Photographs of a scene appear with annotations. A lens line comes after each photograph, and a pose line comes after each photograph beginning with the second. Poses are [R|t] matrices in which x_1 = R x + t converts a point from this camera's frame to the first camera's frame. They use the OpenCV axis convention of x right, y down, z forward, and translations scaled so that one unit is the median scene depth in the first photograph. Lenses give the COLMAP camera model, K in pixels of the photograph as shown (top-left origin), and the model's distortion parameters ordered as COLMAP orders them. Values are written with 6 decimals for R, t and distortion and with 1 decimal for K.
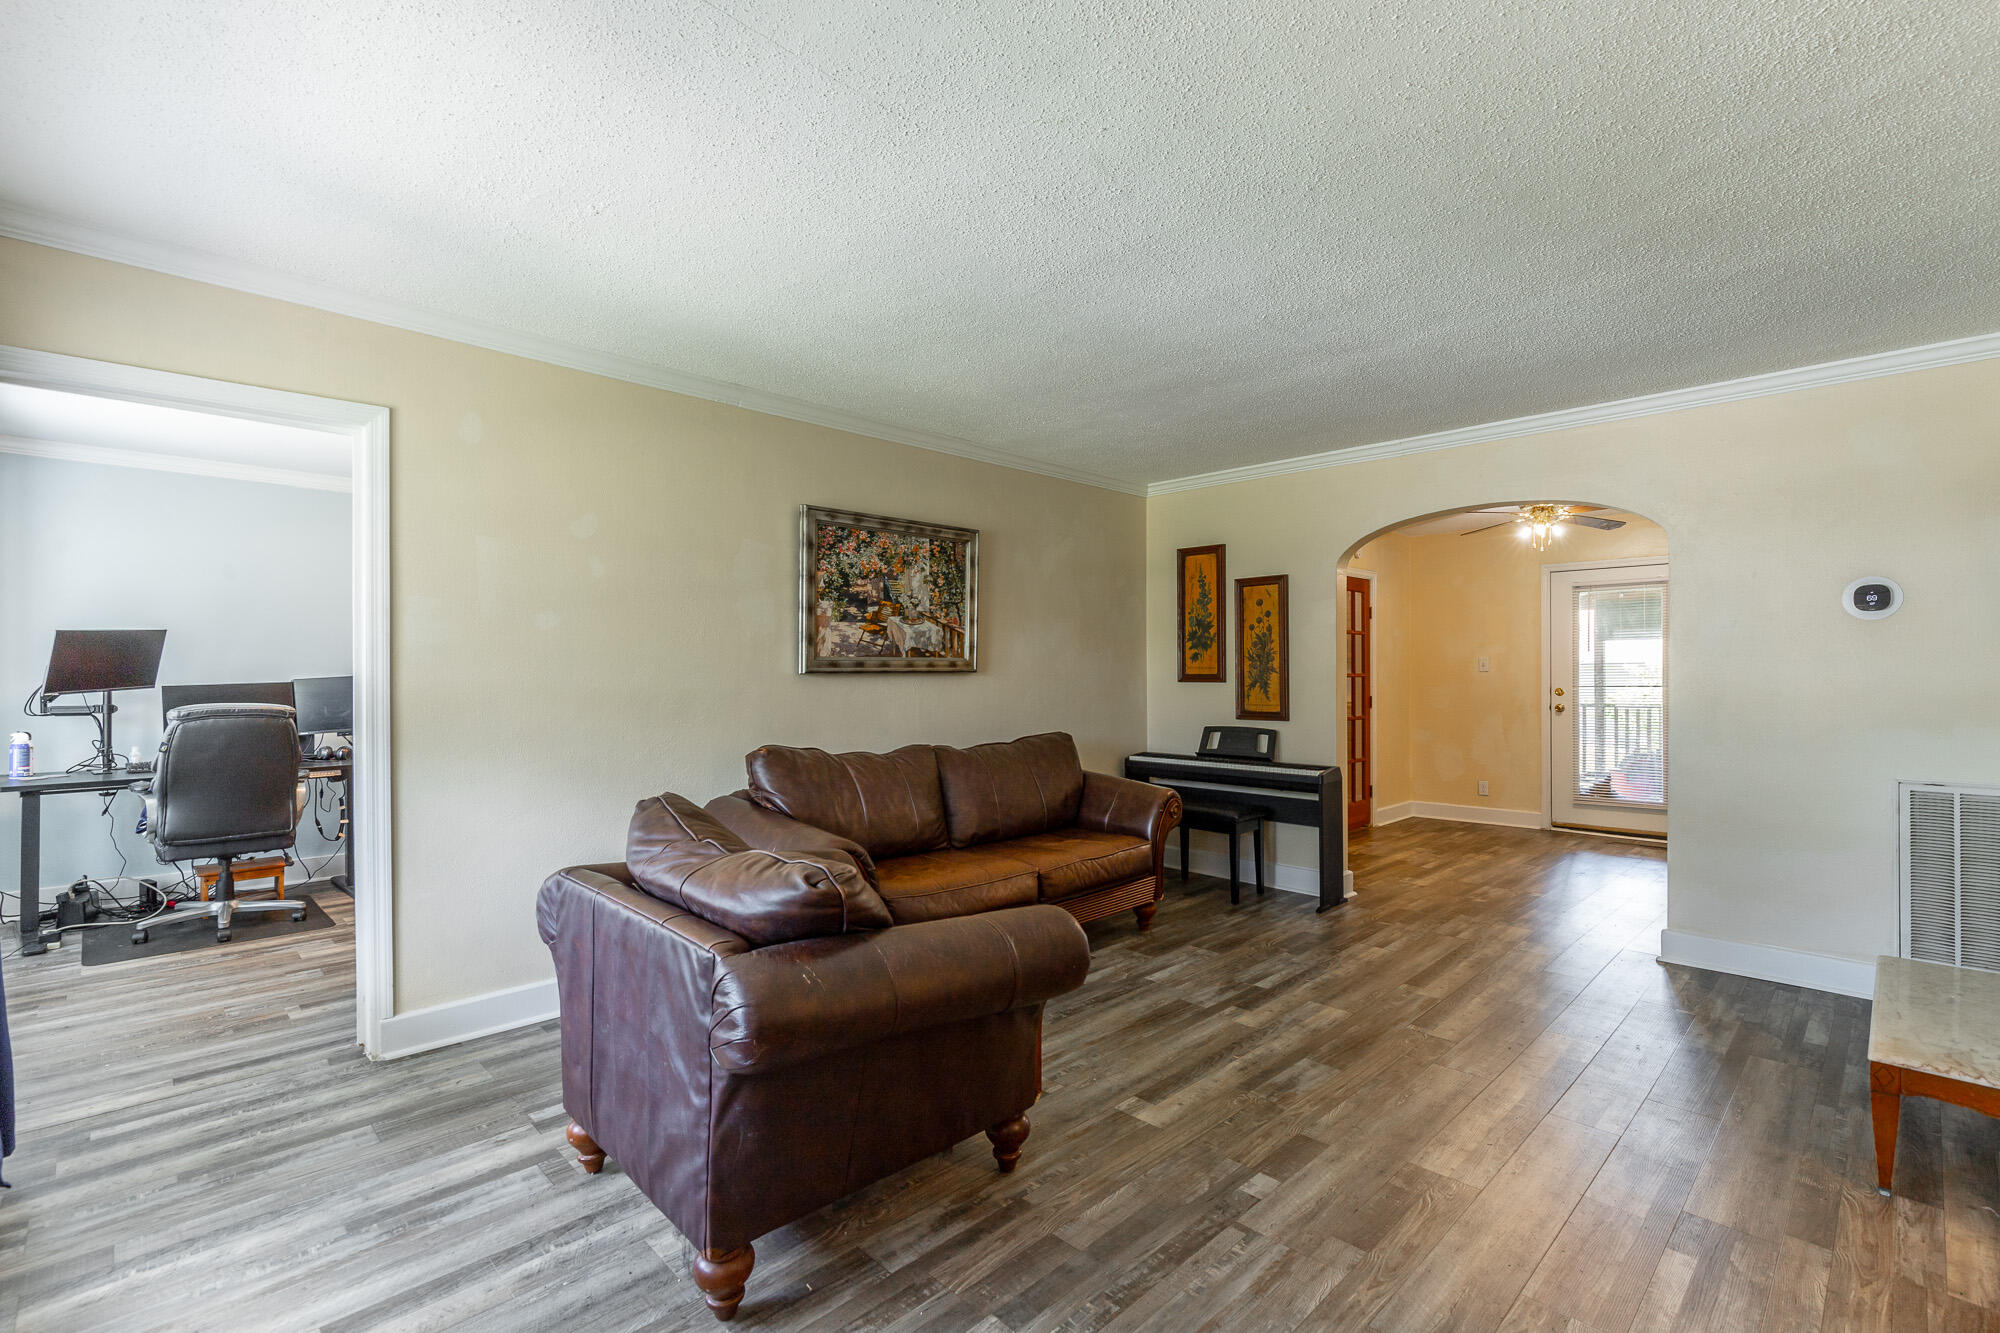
lens RADIAL K [[900.0, 0, 996.5], [0, 900.0, 671.4], [0, 0, 1]] dist [0.008345, -0.001323]
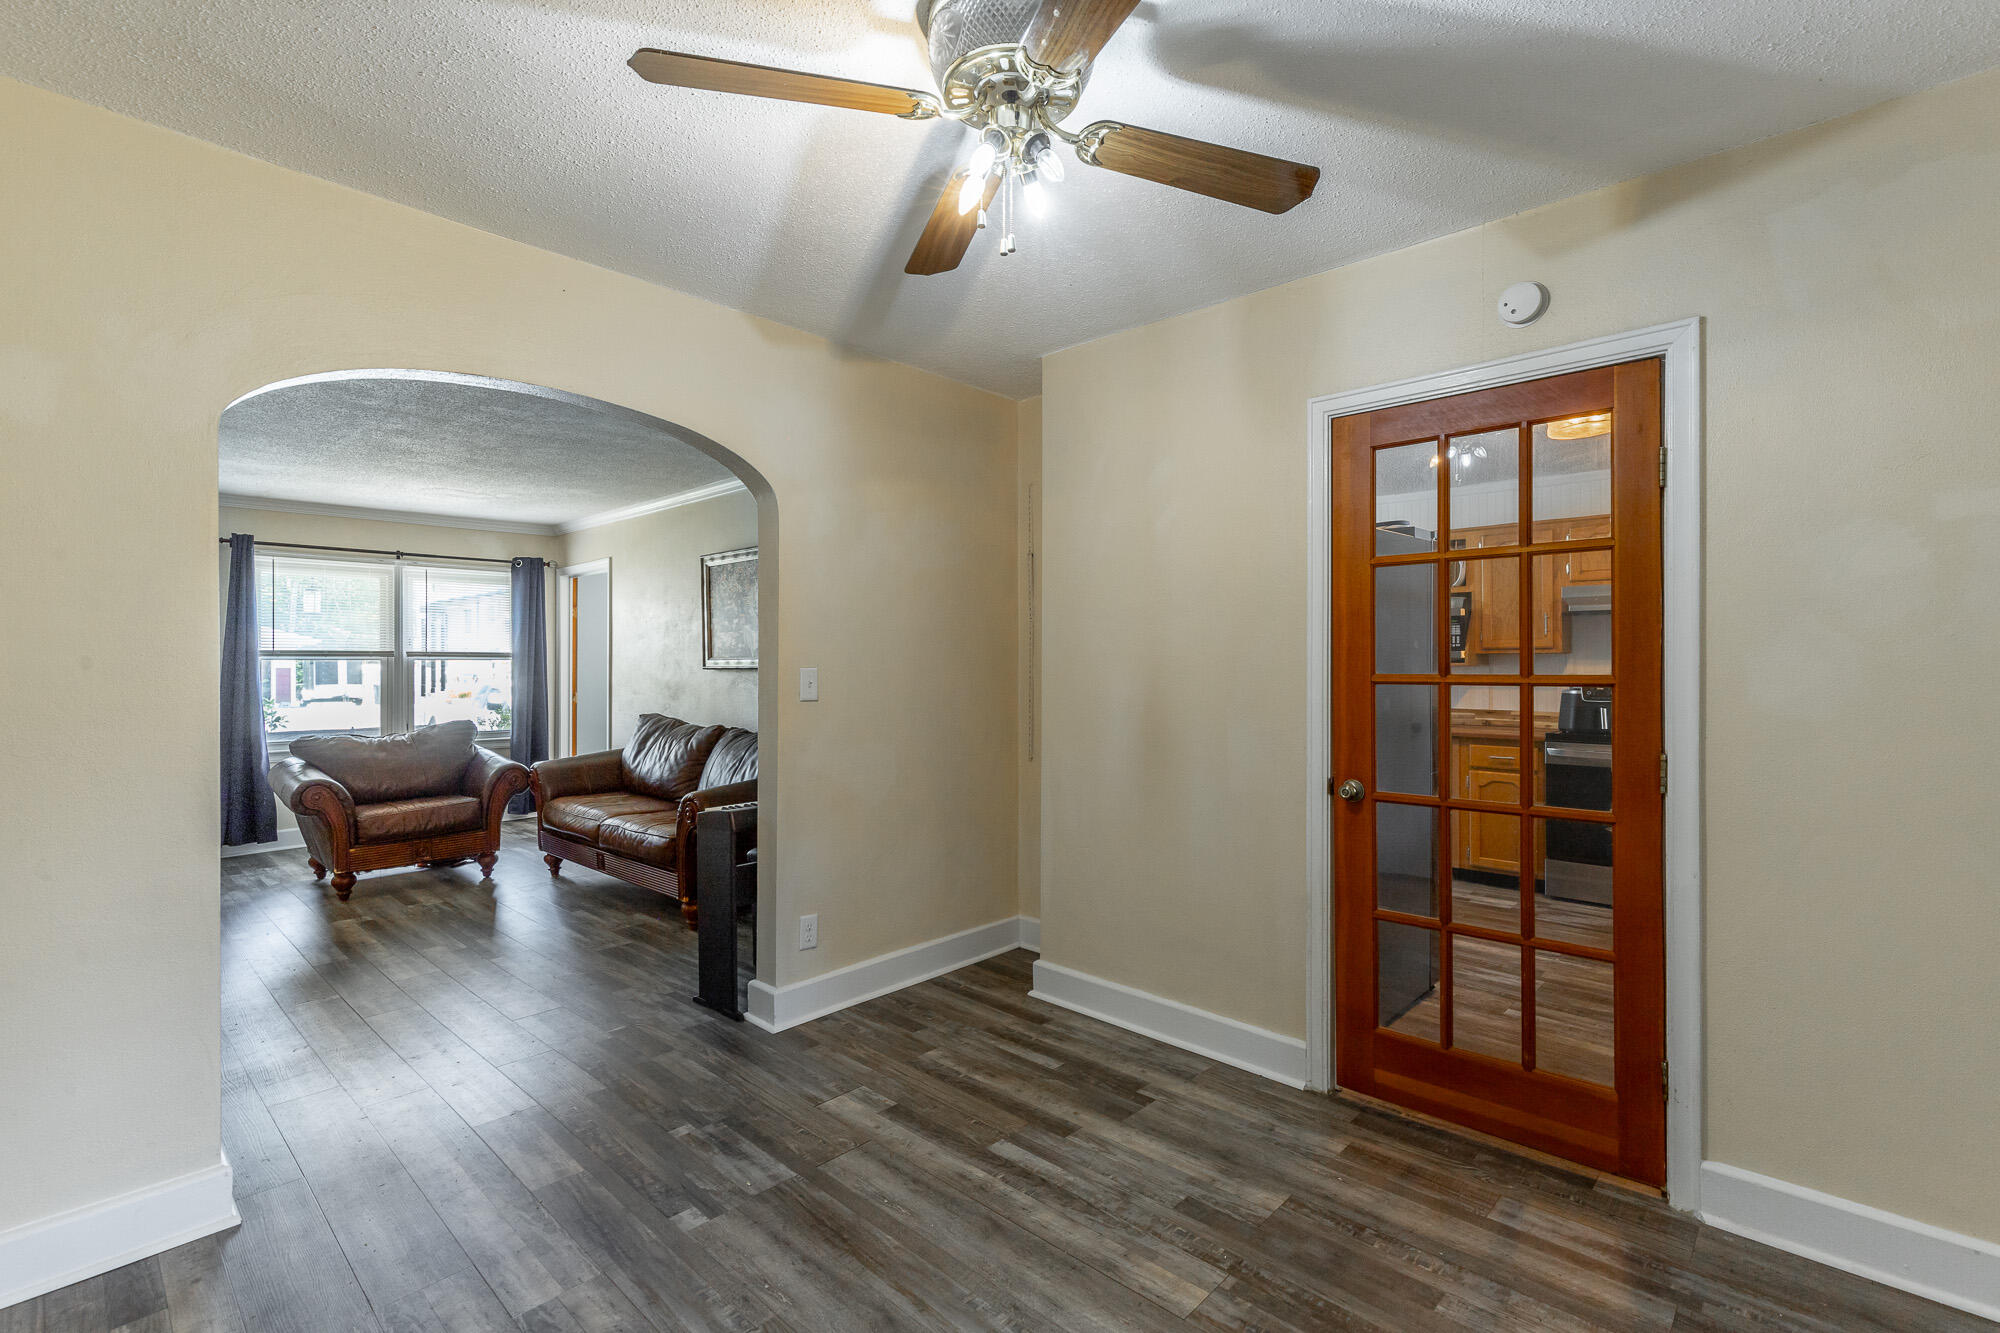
lens RADIAL K [[900.0, 0, 1000.5], [0, 900.0, 663.9], [0, 0, 1]] dist [0.008345, -0.001323]
pose [[0.048555, 0.003600, -0.998814, 1.195810], [0.003859, 0.999985, 0.003792, -0.009253], [0.998813, -0.004038, 0.048541, 1.313129]]
